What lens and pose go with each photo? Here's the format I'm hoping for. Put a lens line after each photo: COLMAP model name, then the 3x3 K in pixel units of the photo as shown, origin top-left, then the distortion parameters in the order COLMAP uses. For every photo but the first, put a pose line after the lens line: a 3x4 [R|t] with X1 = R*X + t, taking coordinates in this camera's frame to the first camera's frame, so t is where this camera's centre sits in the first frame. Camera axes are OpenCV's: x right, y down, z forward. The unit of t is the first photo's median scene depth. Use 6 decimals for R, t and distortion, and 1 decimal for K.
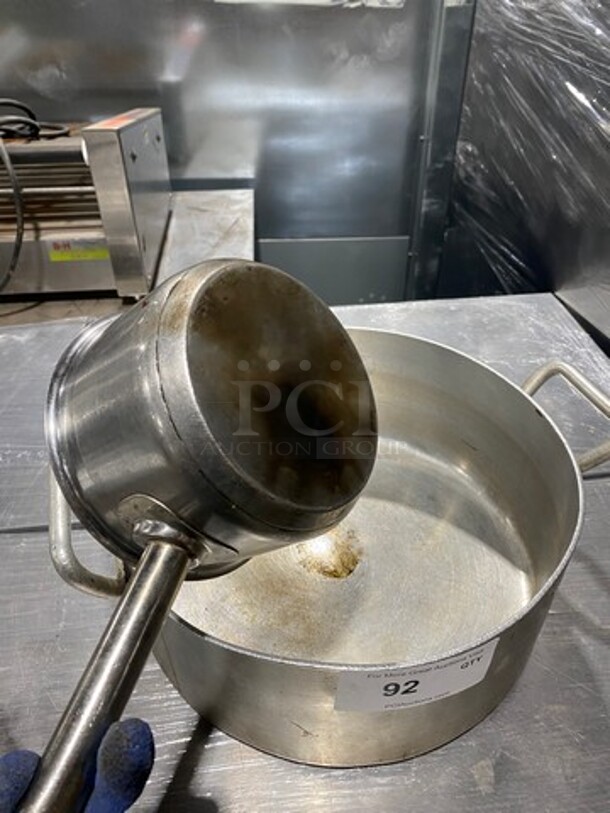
lens RADIAL K [[620.6, 0, 304.0], [0, 620.6, 385.0], [0, 0, 1]] dist [0.001752, -0.001811]
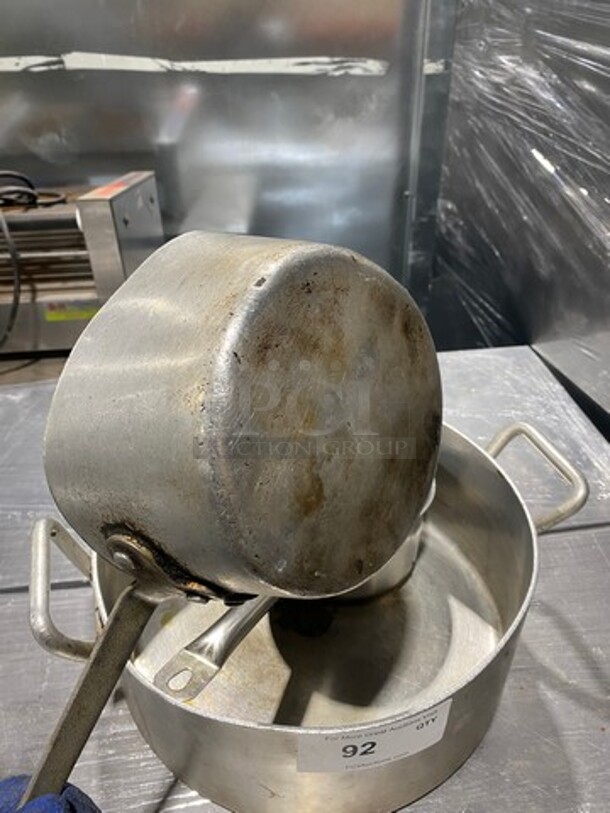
lens RADIAL K [[619.8, 0, 305.4], [0, 619.8, 388.3], [0, 0, 1]] dist [-0.004903, -0.003463]
pose [[0.999915, -0.012788, -0.002441, 0.030009], [0.012628, 0.998301, -0.056883, -0.024822], [0.003164, 0.056847, 0.998378, -0.031121]]
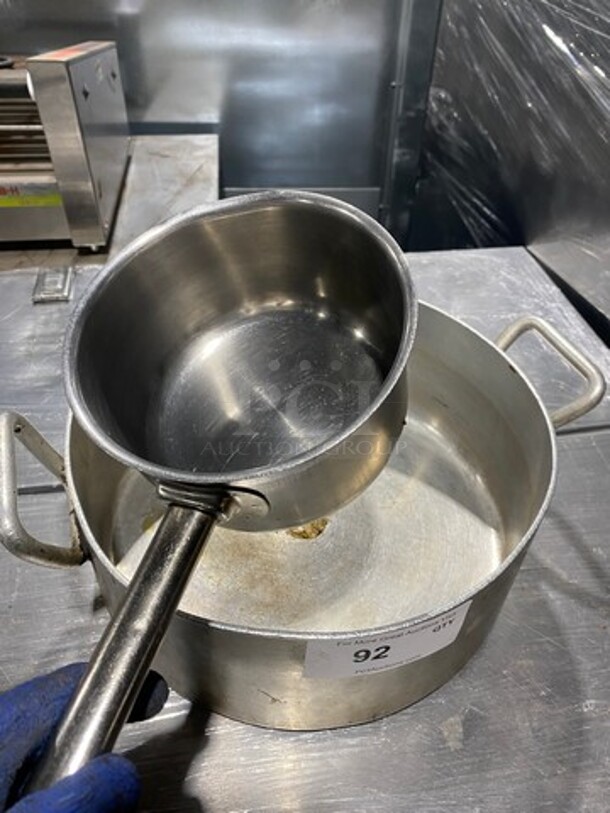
lens RADIAL K [[621.0, 0, 317.4], [0, 621.0, 384.2], [0, 0, 1]] dist [-0.002523, 0.002371]
pose [[0.997516, -0.005432, 0.070227, 0.002475], [0.000582, 0.997624, 0.068888, 0.000932], [-0.070434, -0.068676, 0.995150, 0.028819]]
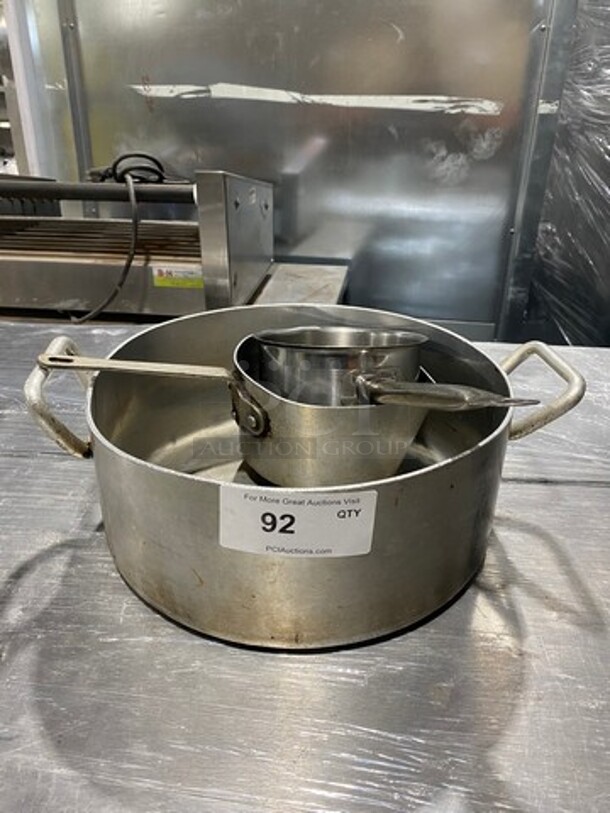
lens RADIAL K [[619.8, 0, 305.4], [0, 619.8, 388.3], [0, 0, 1]] dist [-0.004903, -0.003463]
pose [[0.978630, 0.105278, -0.176634, 0.098307], [-0.138411, 0.972519, -0.187215, 0.178853], [0.152070, 0.207662, 0.966308, -0.027167]]
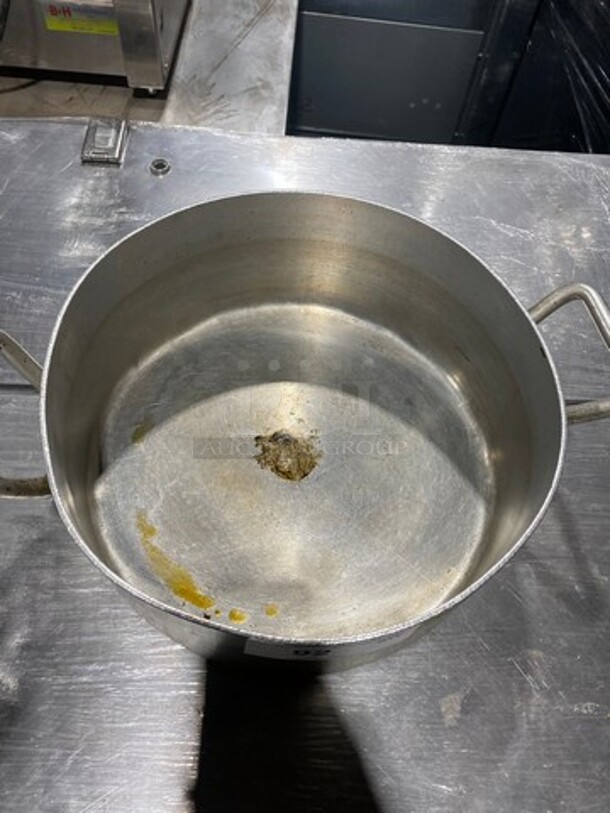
lens RADIAL K [[618.1, 0, 305.4], [0, 618.1, 387.2], [0, 0, 1]] dist [-0.001027, 0.004267]
pose [[0.991088, 0.133093, 0.005471, -0.013715], [-0.126809, 0.930125, 0.344655, -0.094549], [0.040783, -0.342278, 0.938713, 0.096516]]
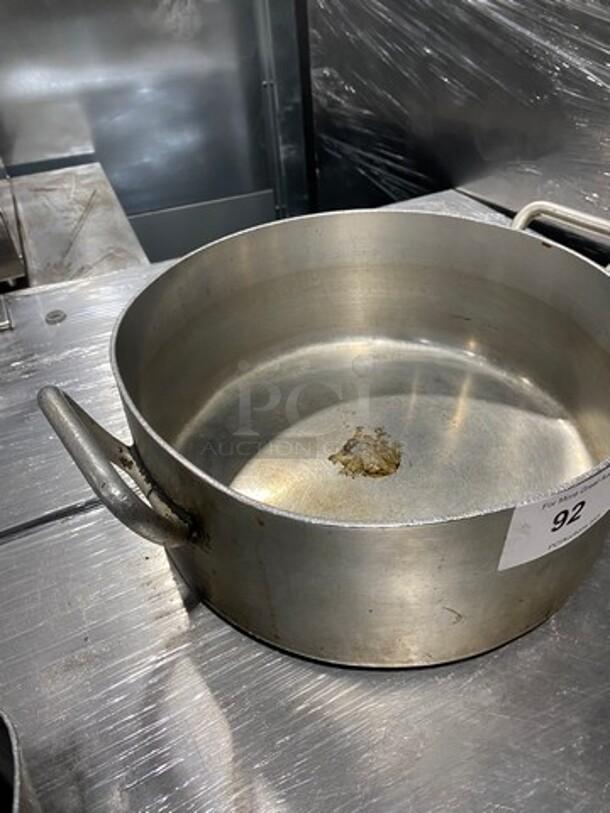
lens RADIAL K [[618.1, 0, 305.4], [0, 618.1, 387.2], [0, 0, 1]] dist [-0.001027, 0.004267]
pose [[0.944782, -0.234268, 0.229142, -0.135070], [0.233807, 0.971834, 0.029560, 0.080932], [-0.229613, 0.025647, 0.972944, 0.097671]]
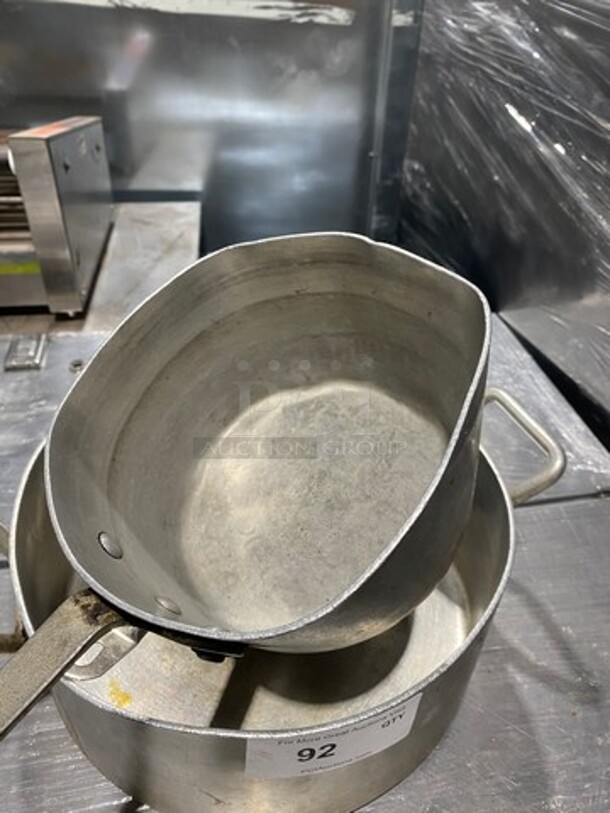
lens RADIAL K [[622.5, 0, 310.4], [0, 622.5, 386.6], [0, 0, 1]] dist [-0.008388, 0.004278]
pose [[0.997271, 0.000539, 0.073831, 0.031181], [0.000701, 0.999859, -0.016773, -0.015024], [-0.073829, 0.016779, 0.997130, 0.029591]]
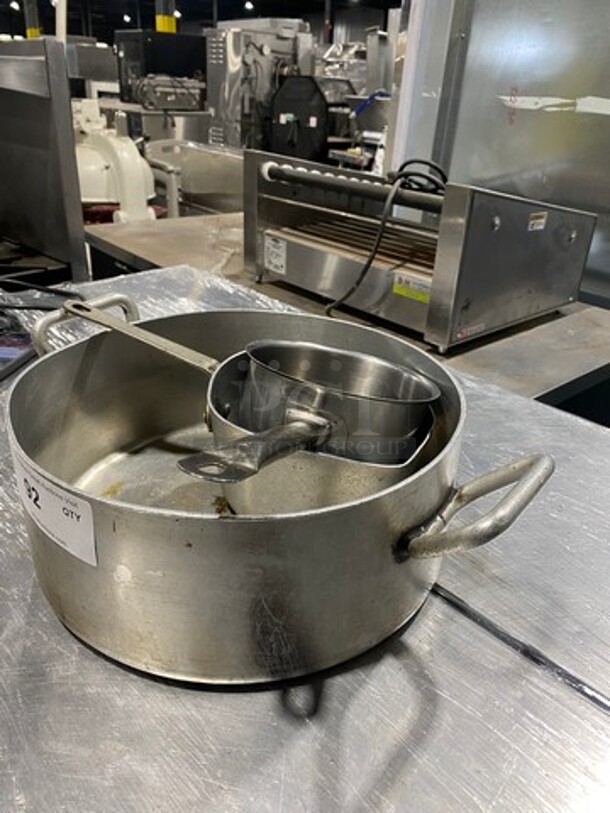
lens RADIAL K [[619.8, 0, 305.4], [0, 619.8, 388.3], [0, 0, 1]] dist [-0.004903, -0.003463]
pose [[0.590079, 0.378318, -0.713220, 0.415395], [-0.525930, 0.850378, 0.015946, 0.019080], [0.612540, 0.365694, 0.700759, 0.191673]]
